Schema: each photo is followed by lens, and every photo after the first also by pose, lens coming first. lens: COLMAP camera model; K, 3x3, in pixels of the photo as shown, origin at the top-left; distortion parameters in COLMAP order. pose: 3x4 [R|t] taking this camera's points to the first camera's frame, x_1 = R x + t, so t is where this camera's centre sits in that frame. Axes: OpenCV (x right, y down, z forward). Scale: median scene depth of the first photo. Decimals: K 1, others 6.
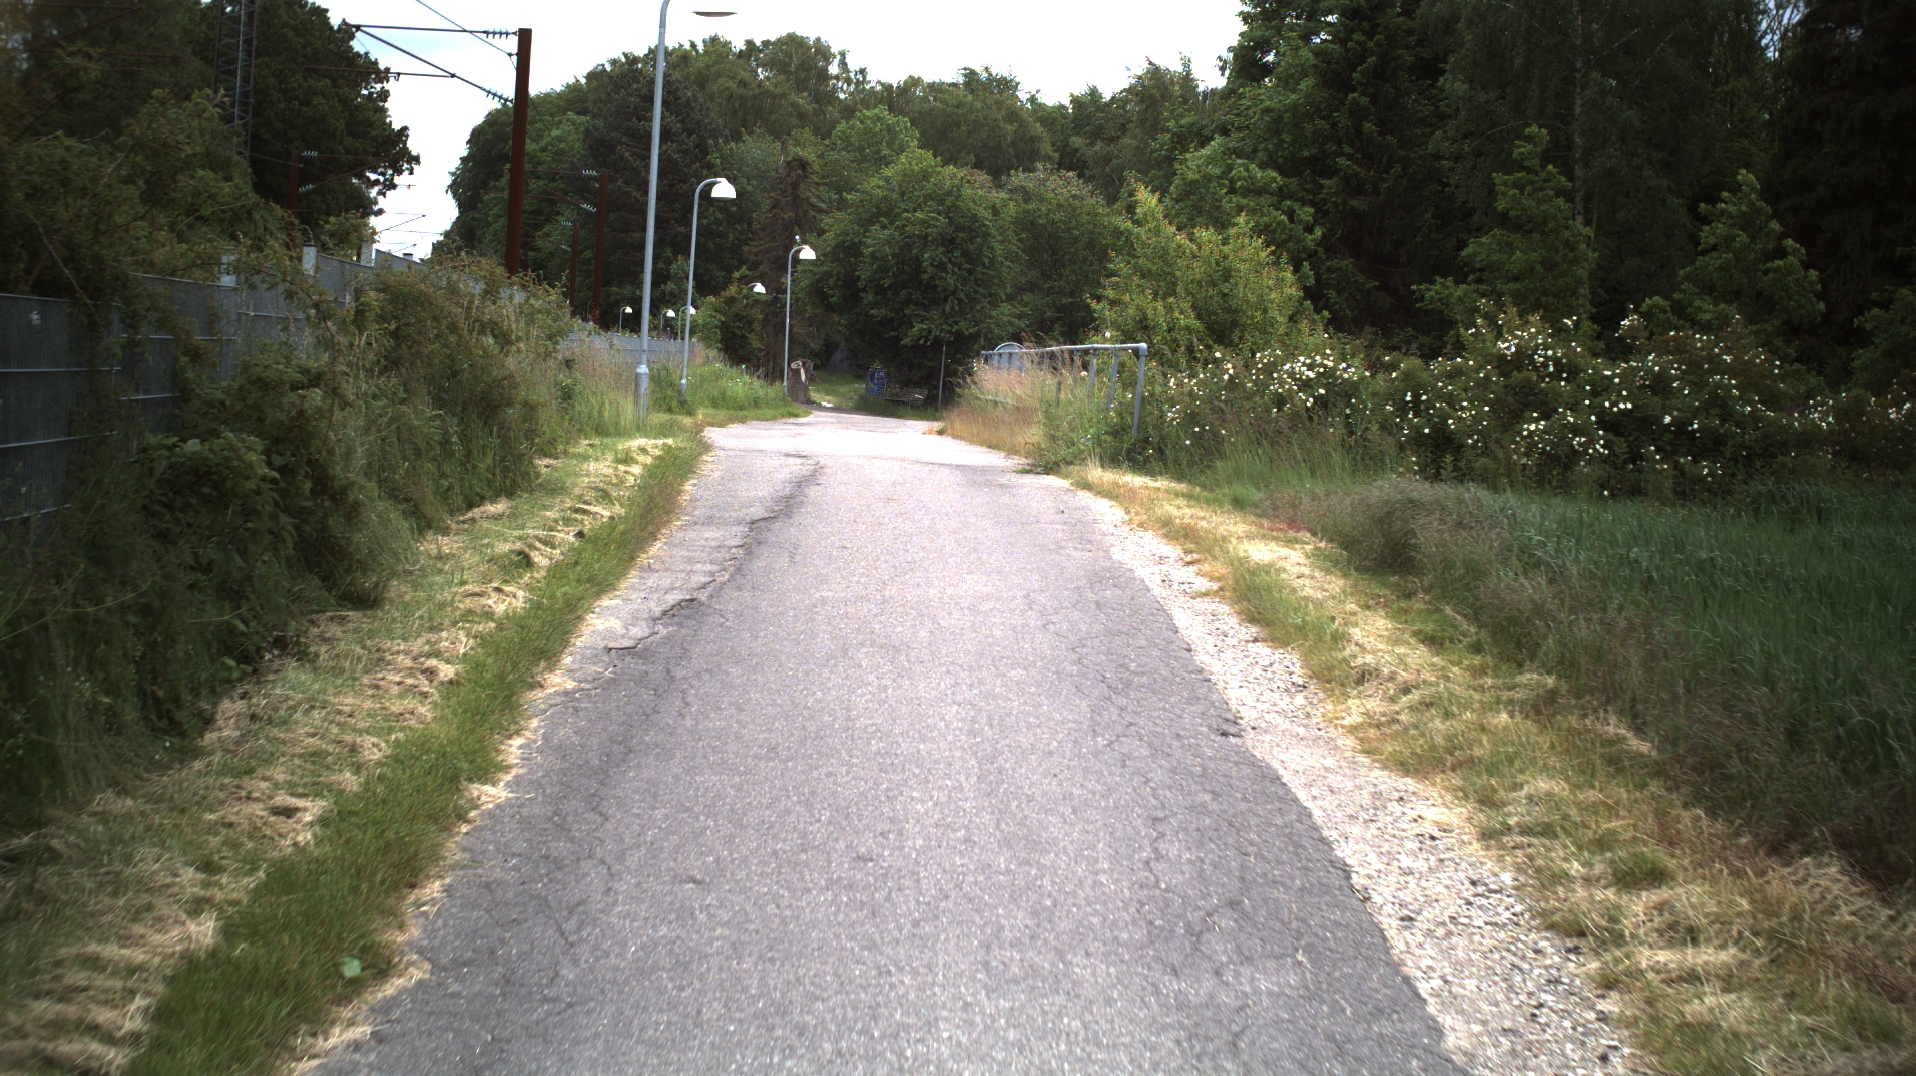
lens RADIAL K [[3380.1, 0, 958.0], [0, 3380.1, 538.0], [0, 0, 1]] dist [-0.313513, 0.504332]
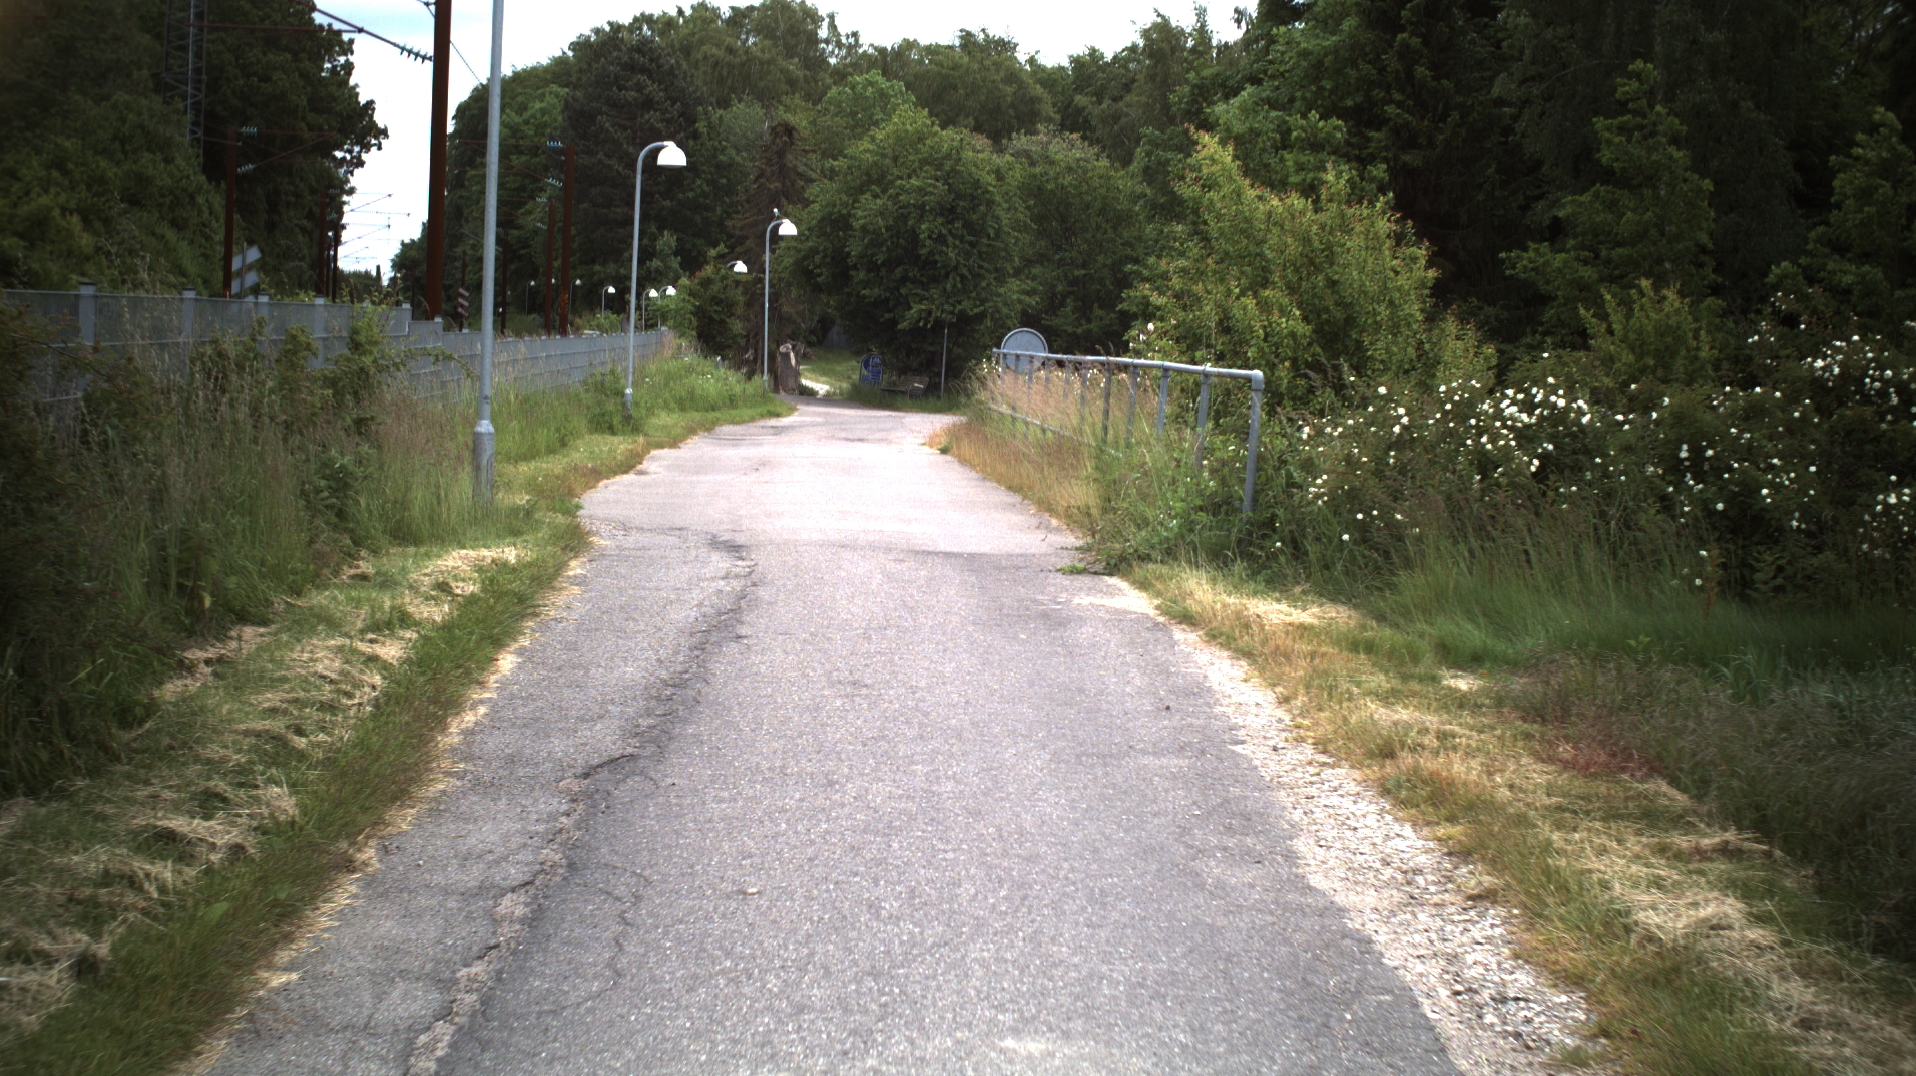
lens RADIAL K [[3380.1, 0, 958.0], [0, 3380.1, 538.0], [0, 0, 1]] dist [-0.313513, 0.504332]
pose [[0.999753, -0.022135, -0.001947, -0.000466], [0.022153, 0.999707, 0.009707, -0.011354], [0.001732, -0.009747, 0.999951, 0.121840]]
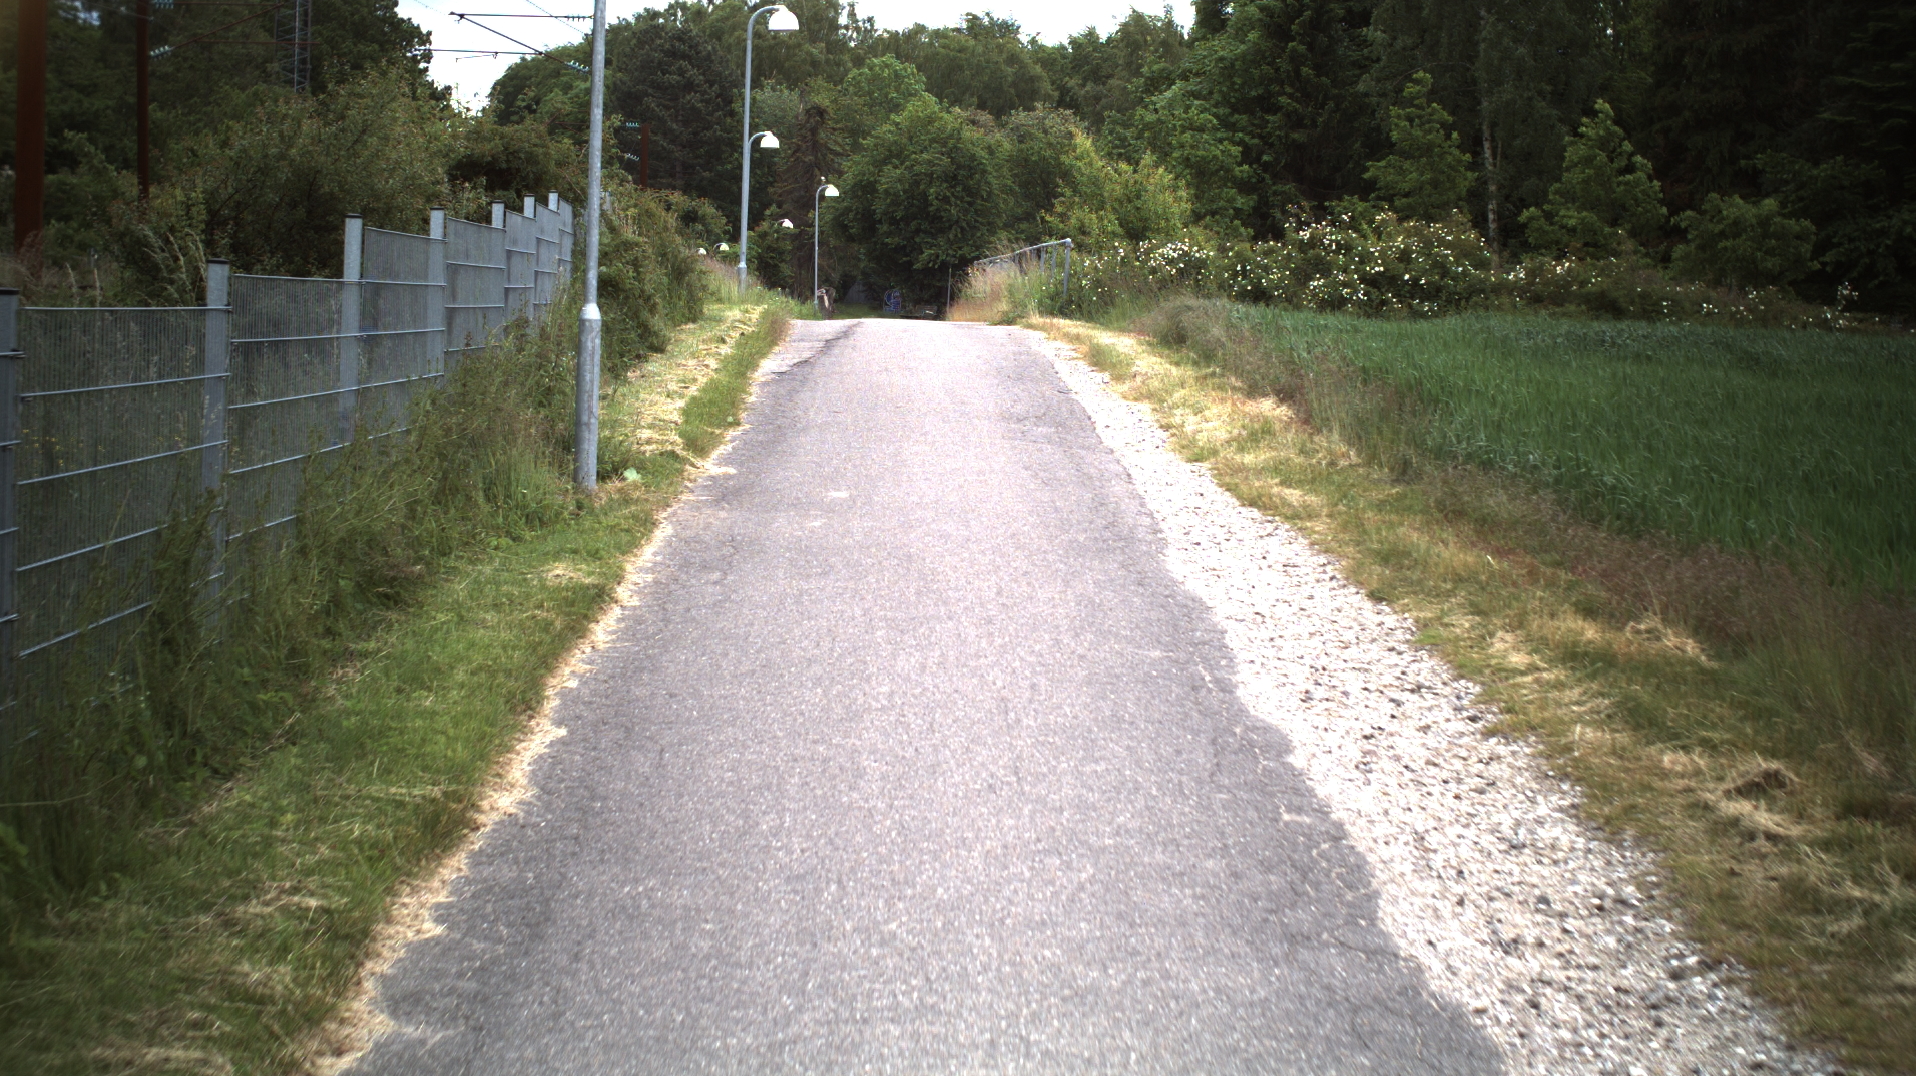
lens RADIAL K [[3380.1, 0, 958.0], [0, 3380.1, 538.0], [0, 0, 1]] dist [-0.313513, 0.504332]
pose [[0.999634, -0.026407, -0.005895, 0.003442], [0.026510, 0.999483, 0.018213, 0.016704], [0.005411, -0.018363, 0.999817, -0.181797]]
